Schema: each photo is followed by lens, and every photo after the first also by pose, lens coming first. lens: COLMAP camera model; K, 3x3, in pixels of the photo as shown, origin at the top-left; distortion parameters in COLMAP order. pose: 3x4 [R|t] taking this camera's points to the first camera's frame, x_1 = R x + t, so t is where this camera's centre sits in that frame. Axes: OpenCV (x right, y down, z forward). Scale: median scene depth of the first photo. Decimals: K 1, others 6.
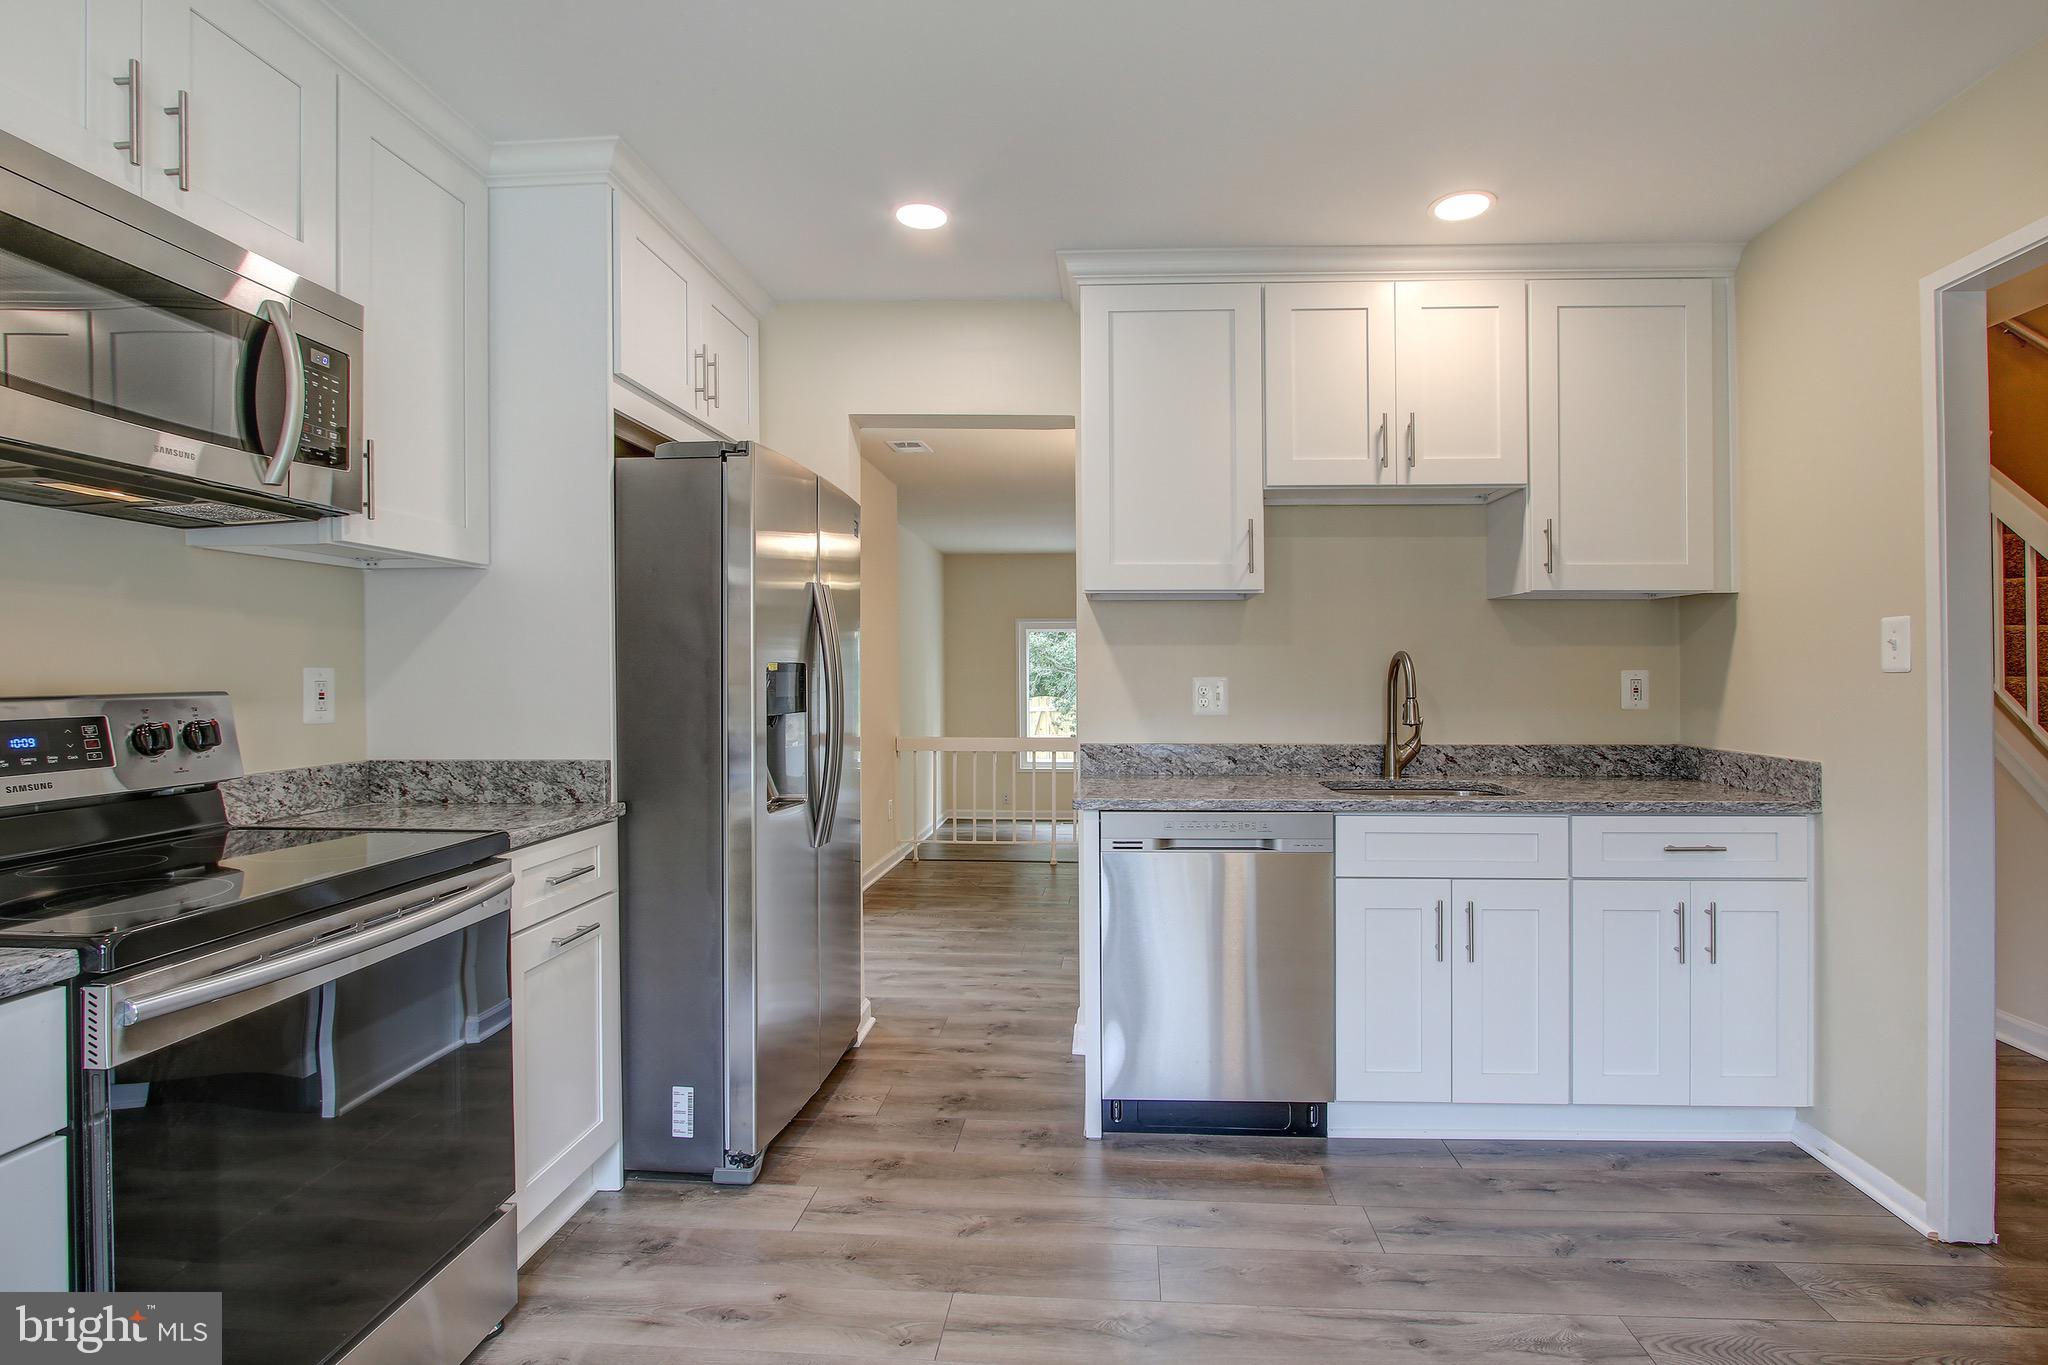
lens RADIAL K [[993.7, 0, 1058.0], [0, 993.7, 668.2], [0, 0, 1]] dist [-0.002413, 0.000390]
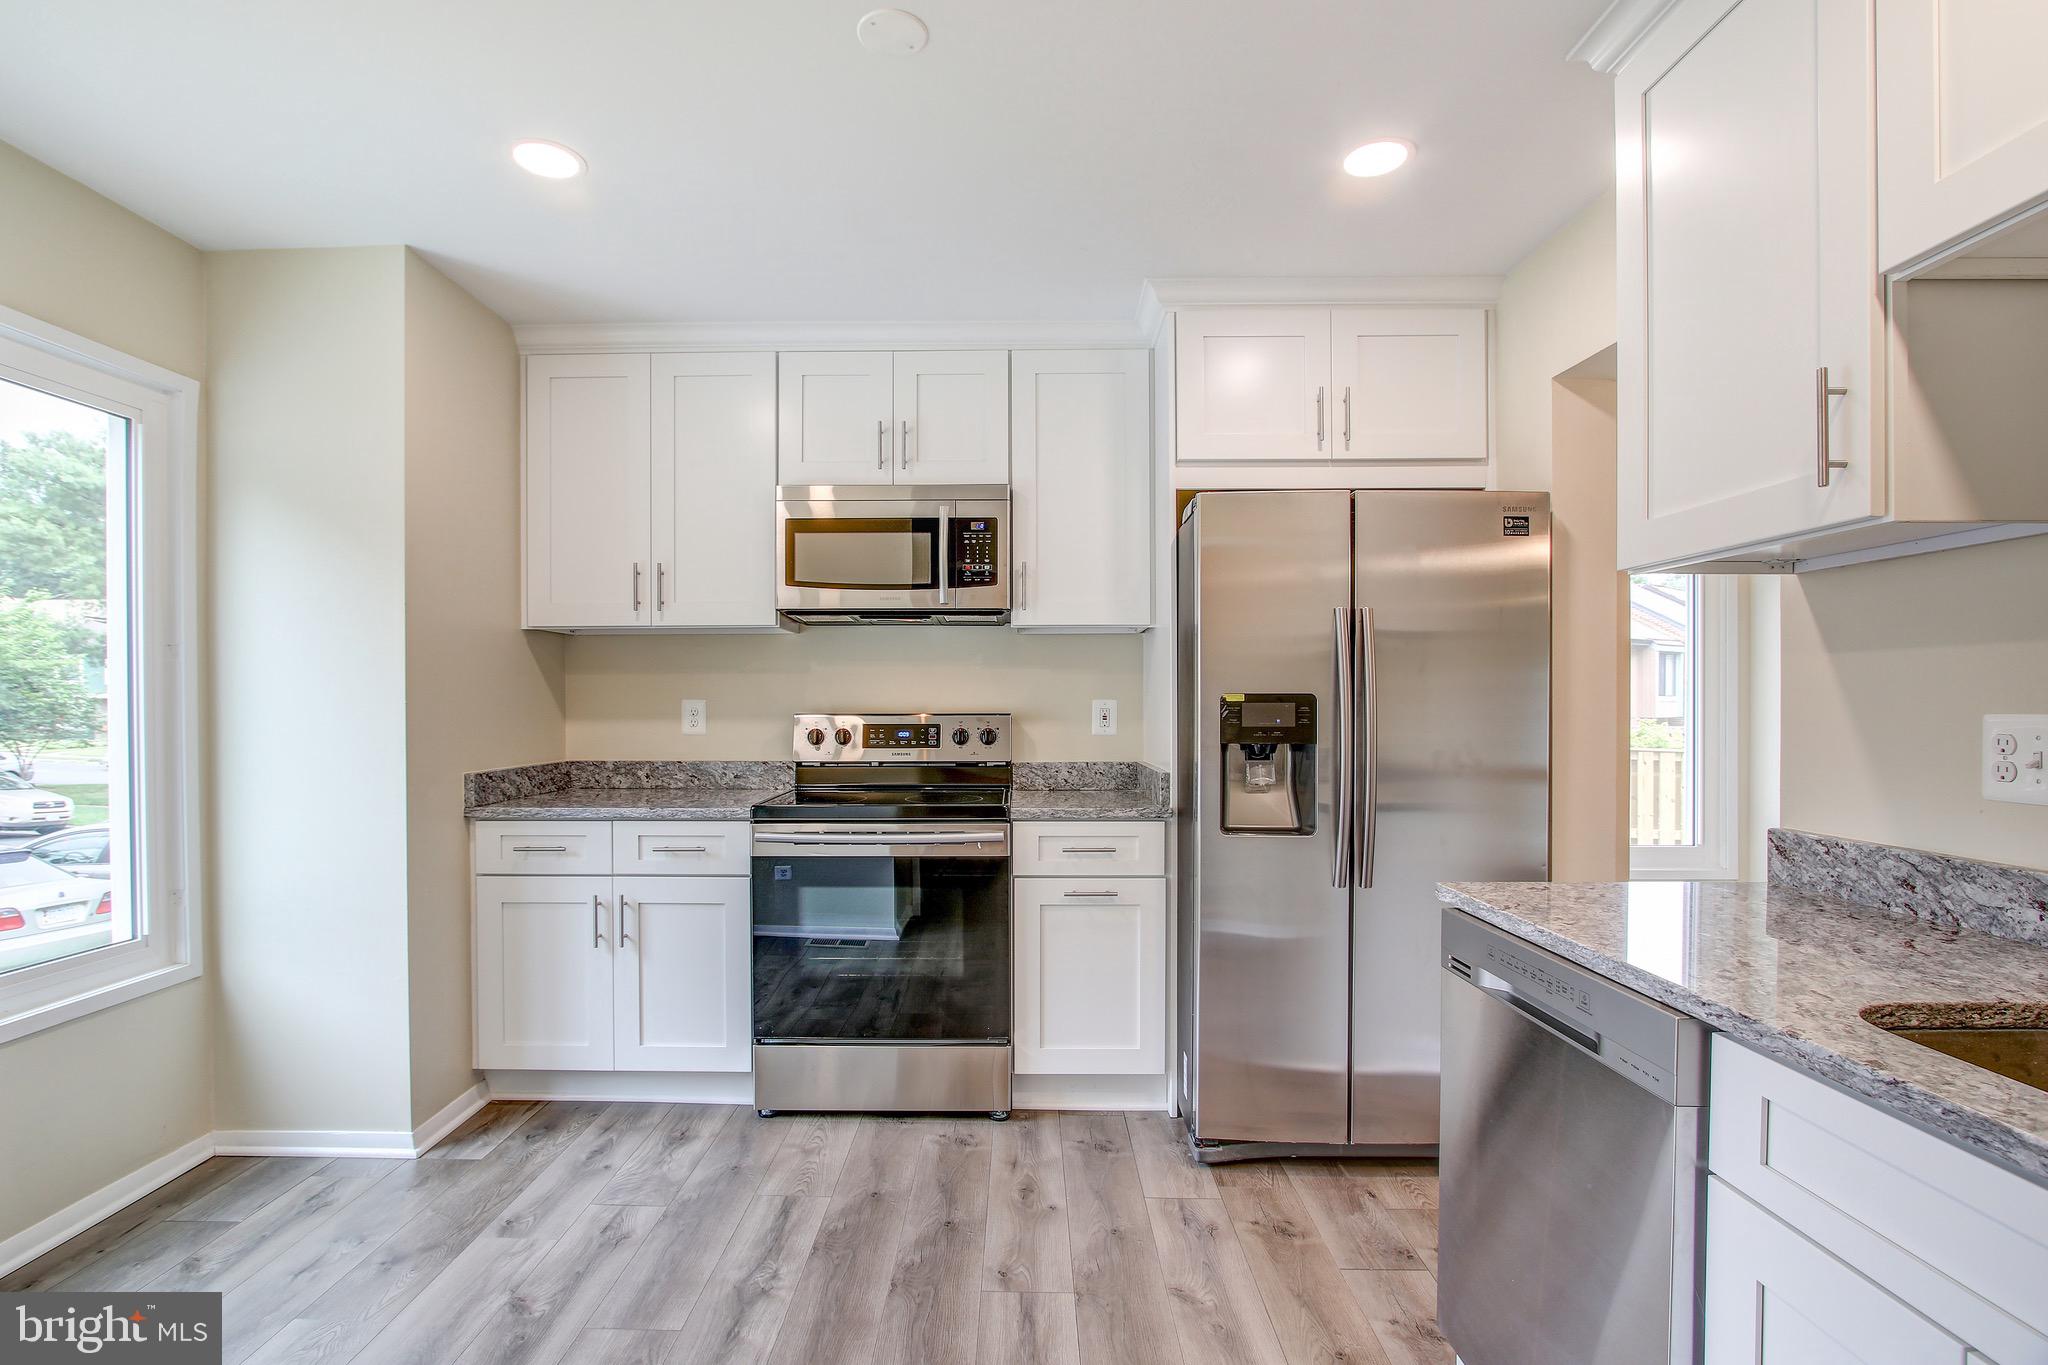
lens RADIAL K [[969.1, 0, 1003.9], [0, 969.1, 709.4], [0, 0, 1]] dist [-0.017553, 0.004755]
pose [[0.040381, 0.008021, -0.999152, 0.797954], [0.006463, 0.999945, 0.008288, 0.001187], [0.999163, -0.006792, 0.040327, 0.780949]]
